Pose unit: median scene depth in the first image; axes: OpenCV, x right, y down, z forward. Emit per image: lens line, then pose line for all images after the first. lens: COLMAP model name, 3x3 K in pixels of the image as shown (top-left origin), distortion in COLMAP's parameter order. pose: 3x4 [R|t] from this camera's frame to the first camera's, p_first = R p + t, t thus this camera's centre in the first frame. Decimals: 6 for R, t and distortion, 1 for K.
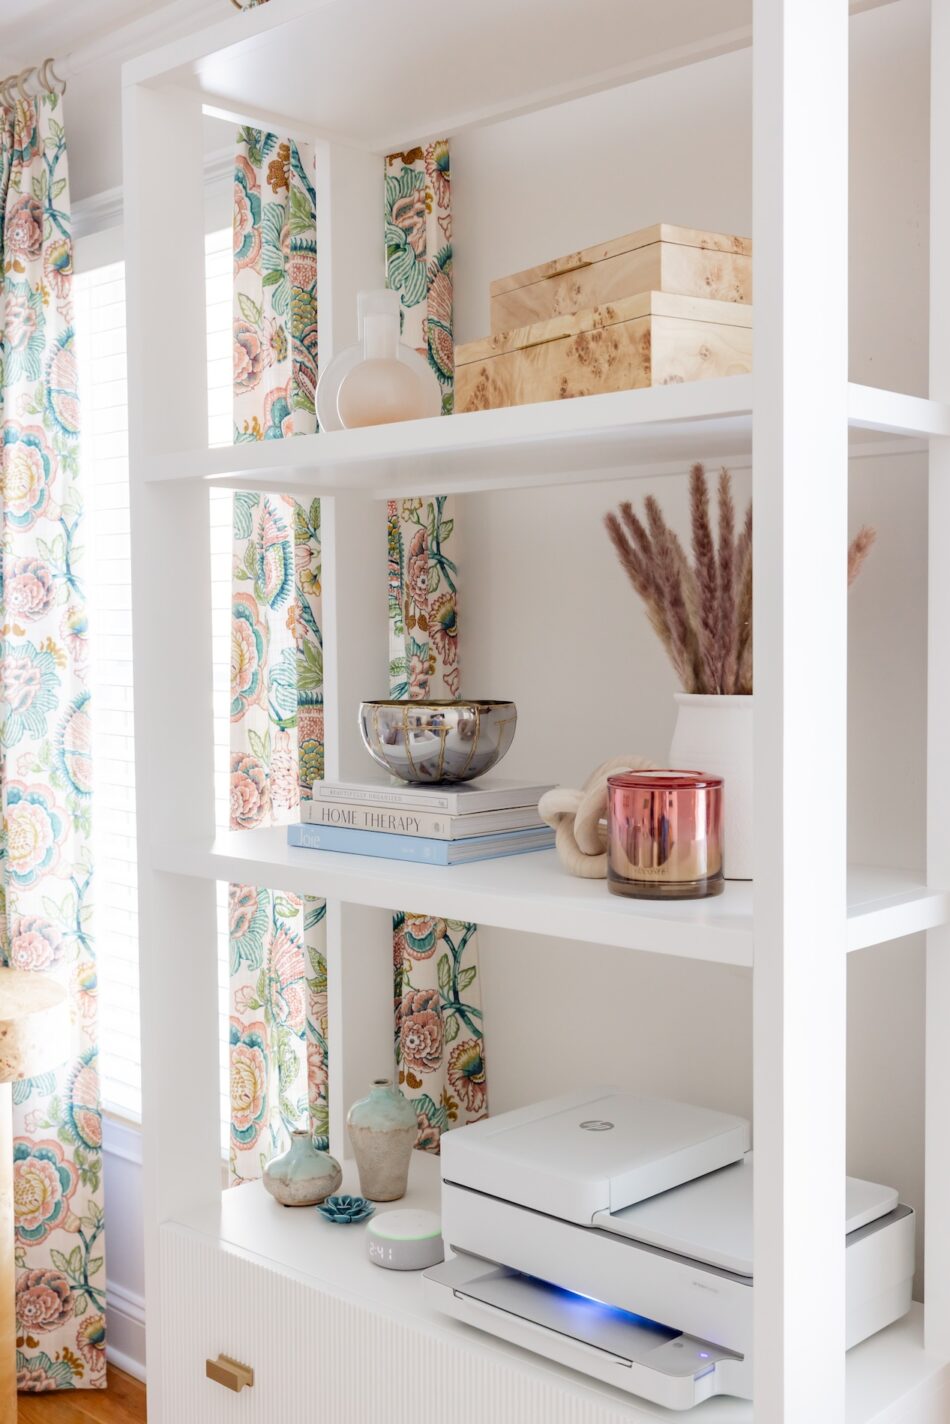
lens RADIAL K [[1623.0, 0, 470.2], [0, 1623.0, 706.0], [0, 0, 1]] dist [-0.005013, 0.000000]
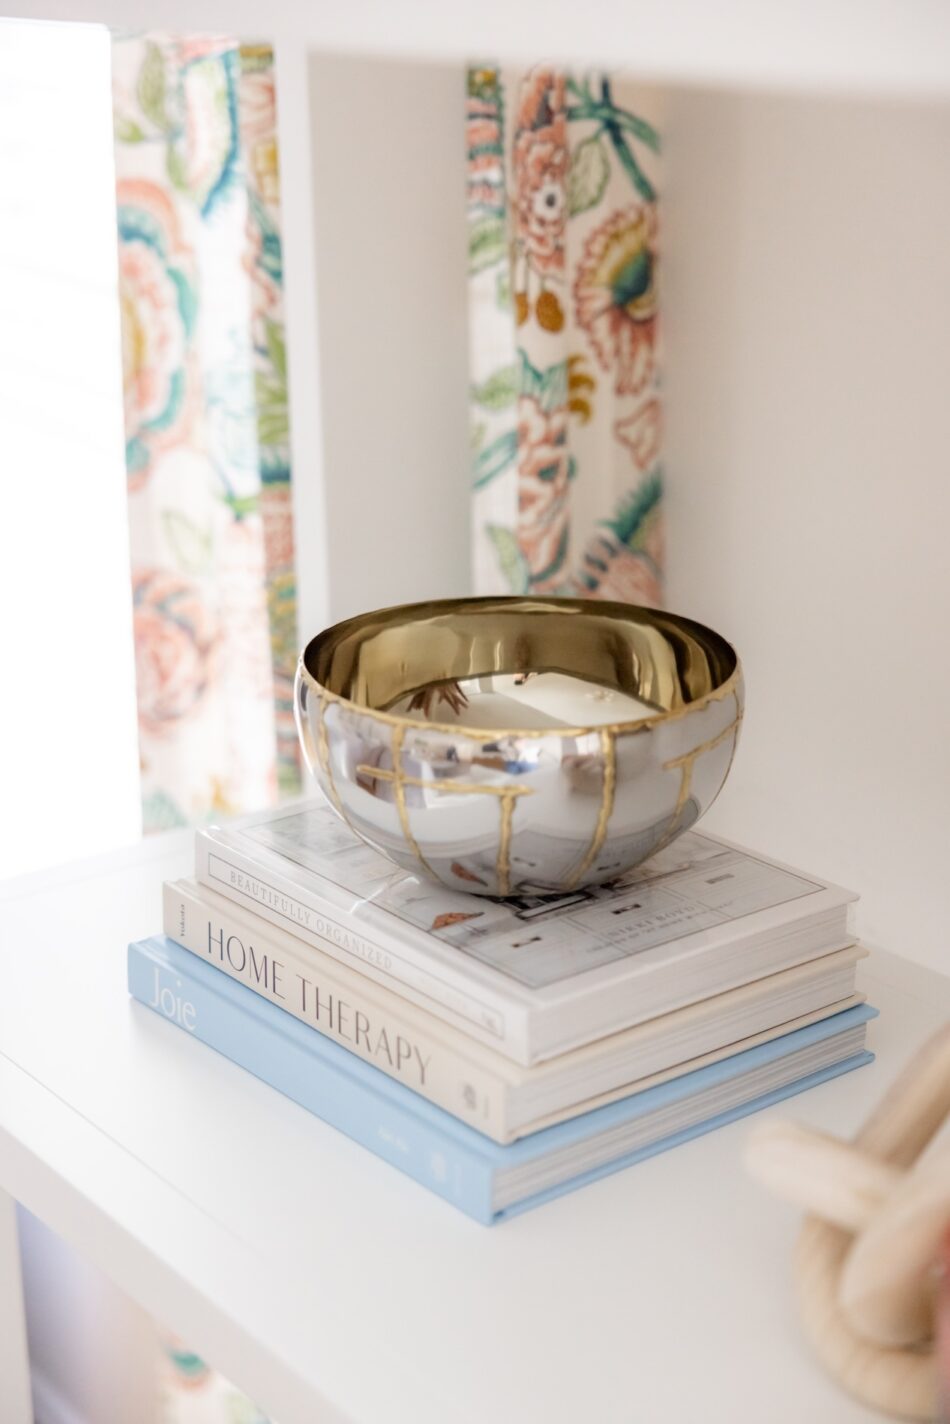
lens RADIAL K [[2370.8, 0, 475.4], [0, 2370.8, 714.2], [0, 0, 1]] dist [0.019879, 0.000000]
pose [[0.985722, 0.049480, -0.160947, 0.046351], [0.000102, 0.955674, 0.294427, -0.121739], [0.168381, -0.290240, 0.942024, 0.442837]]
